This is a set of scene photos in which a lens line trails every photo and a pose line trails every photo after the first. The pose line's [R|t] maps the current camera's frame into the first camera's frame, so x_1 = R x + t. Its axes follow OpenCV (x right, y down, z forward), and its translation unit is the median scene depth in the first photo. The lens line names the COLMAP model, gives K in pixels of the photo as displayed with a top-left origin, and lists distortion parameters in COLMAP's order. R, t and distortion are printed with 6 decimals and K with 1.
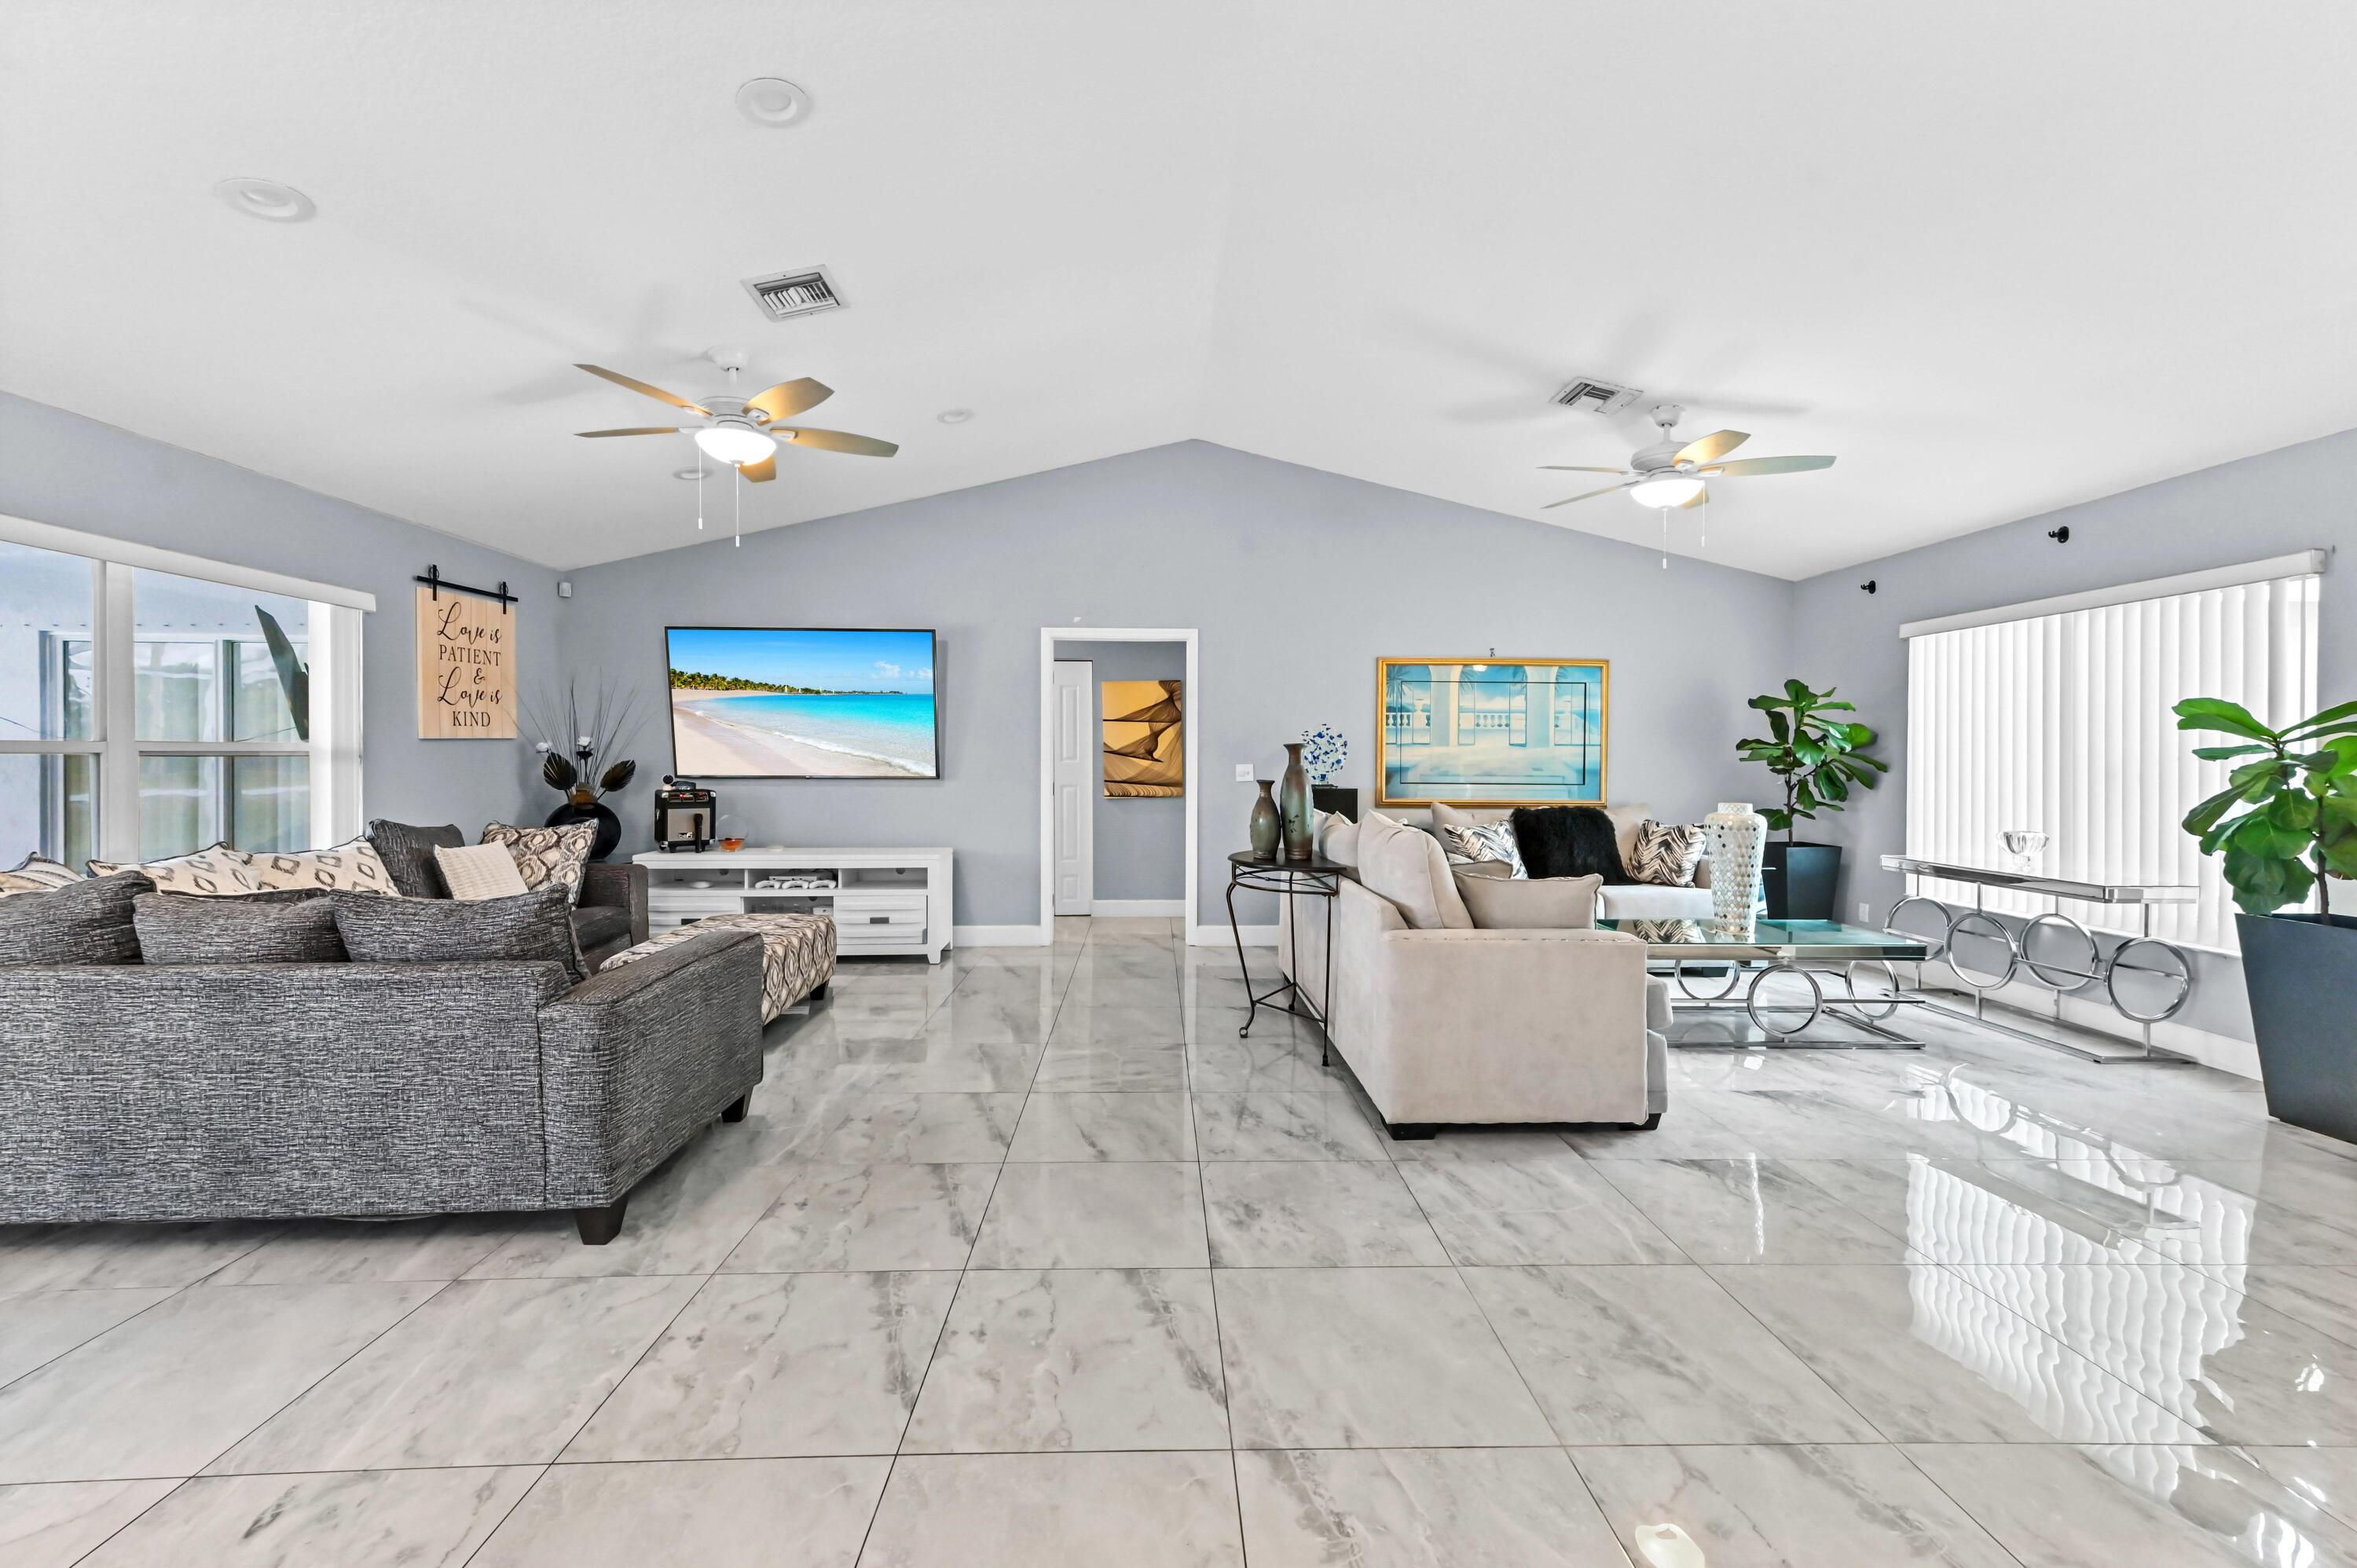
lens RADIAL K [[930.7, 0, 1185.9], [0, 930.7, 790.7], [0, 0, 1]] dist [0.014308, 0.000450]
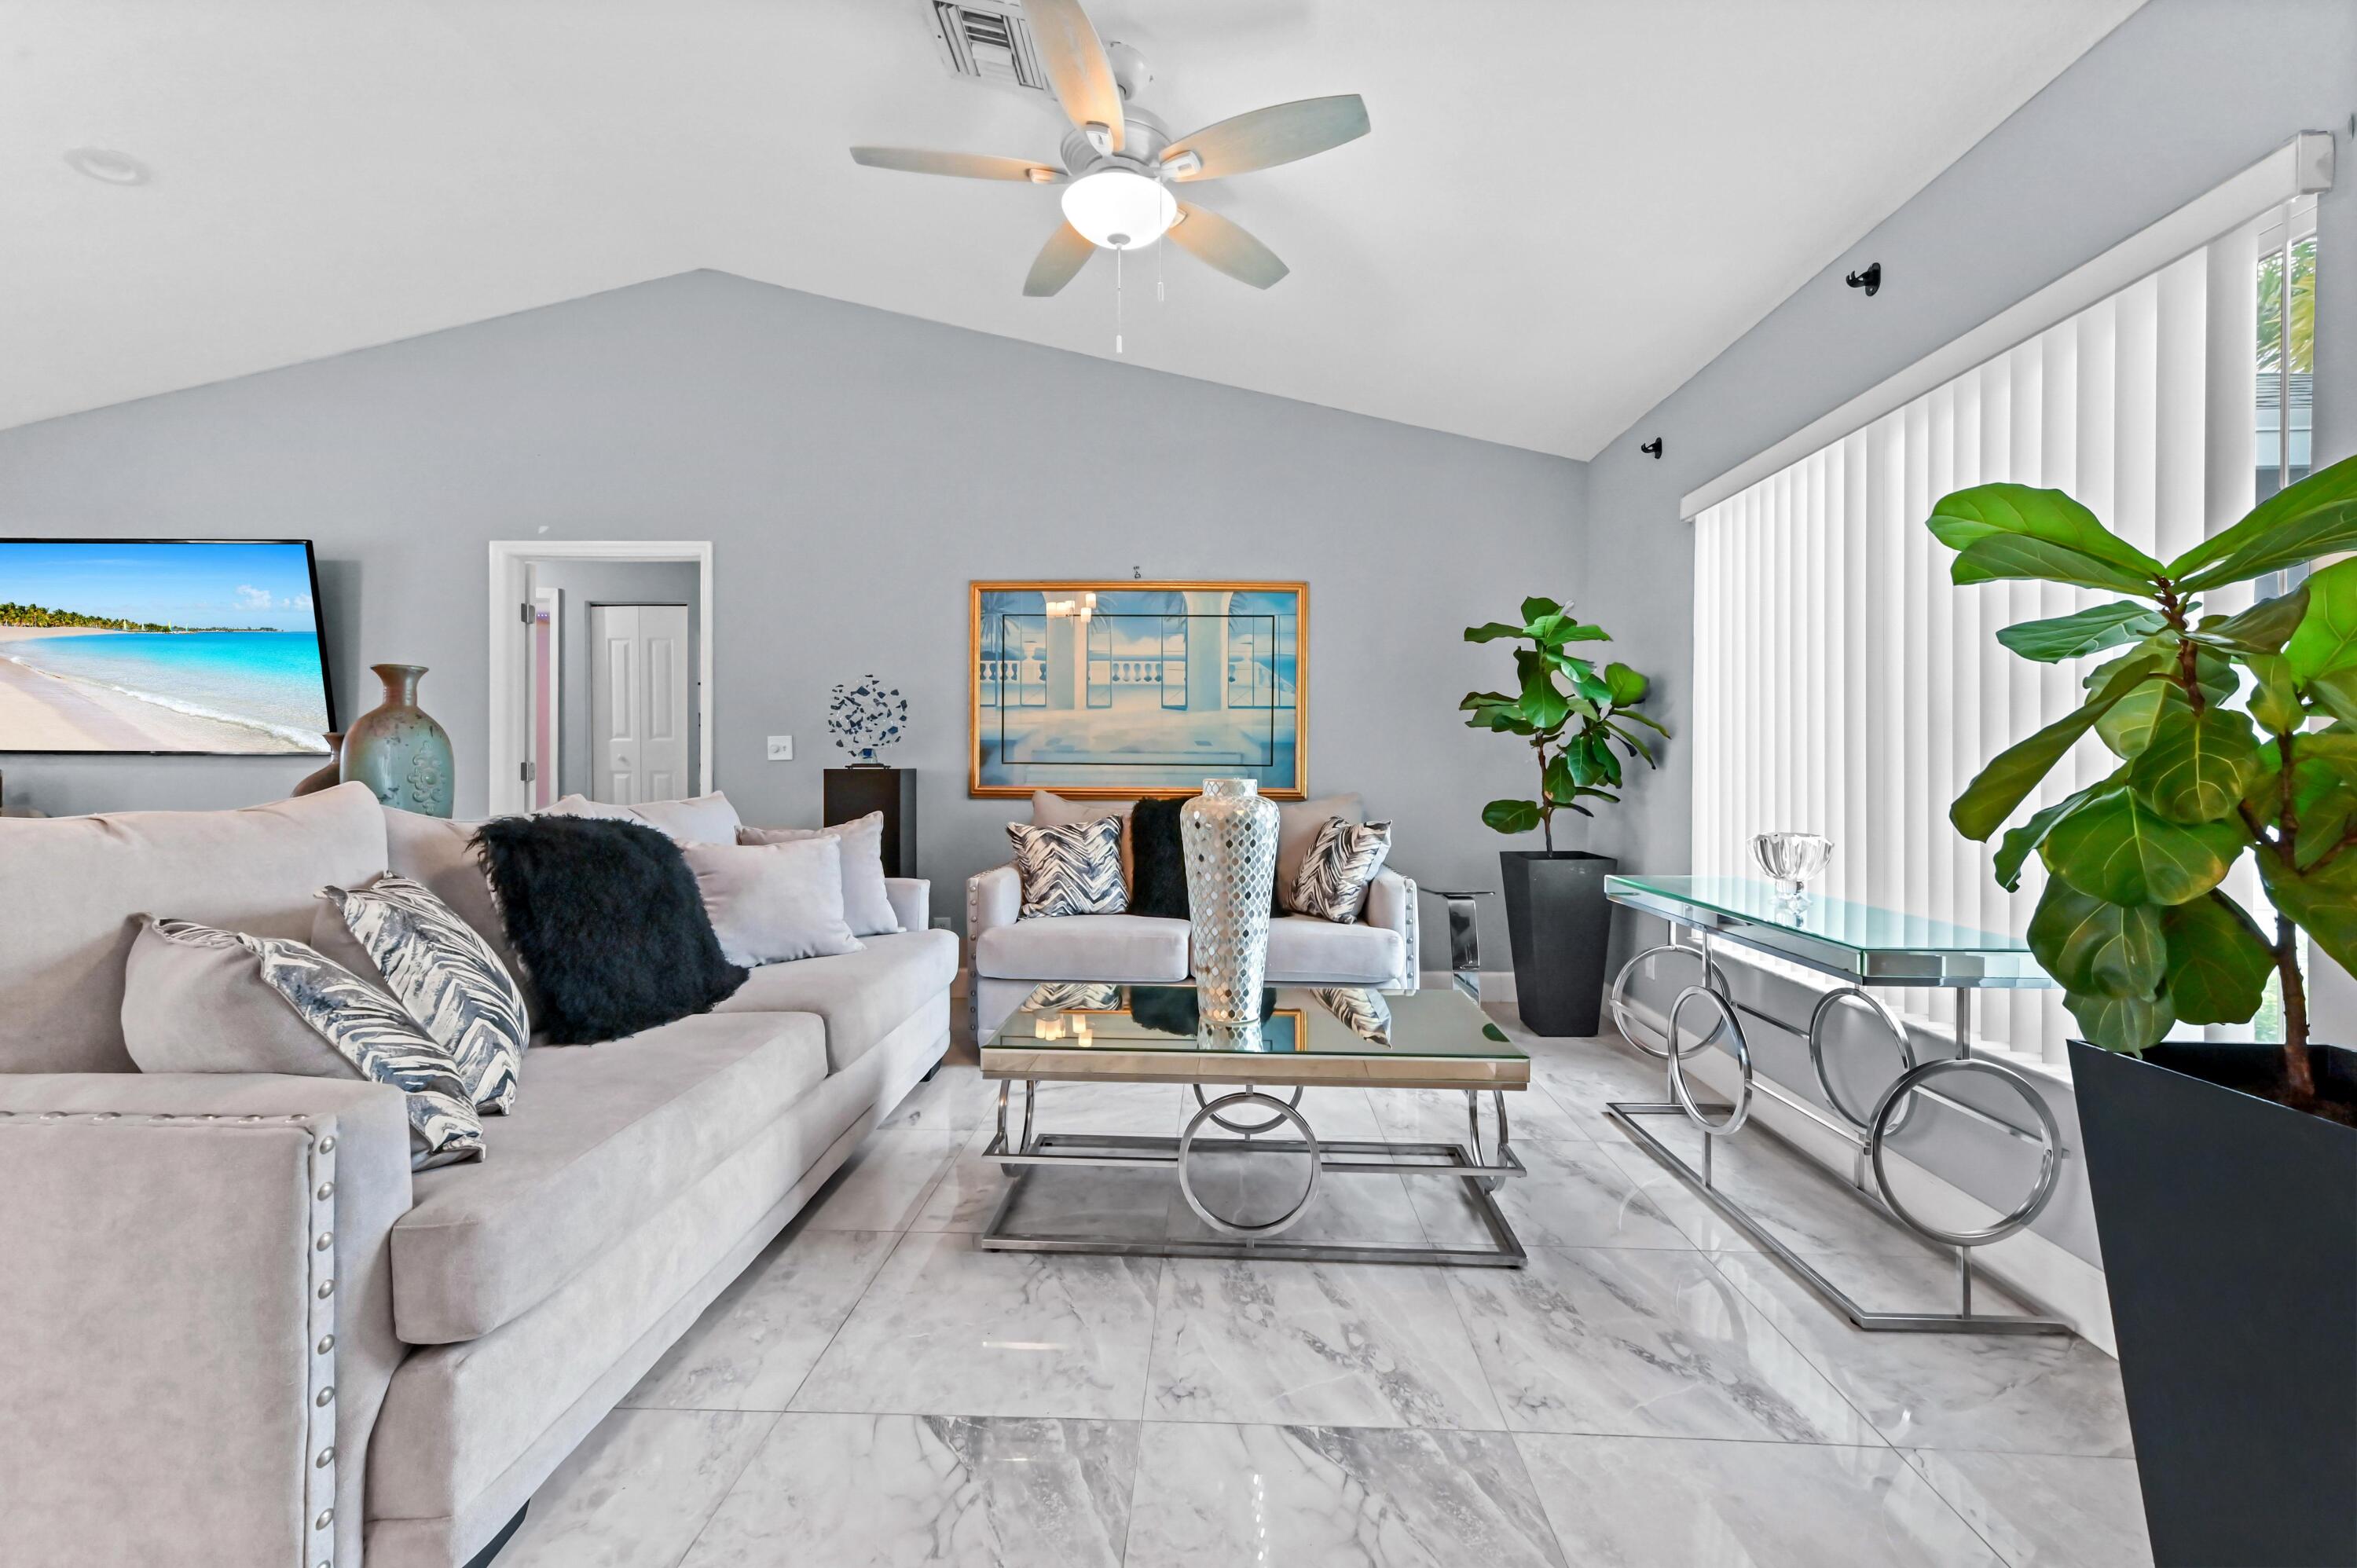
lens RADIAL K [[958.8, 0, 1177.3], [0, 958.8, 794.5], [0, 0, 1]] dist [0.022090, -0.000114]
pose [[0.998917, 0.003983, -0.046360, 0.426766], [-0.004078, 0.999990, -0.001960, 0.017334], [0.046352, 0.002147, 0.998923, 0.326622]]
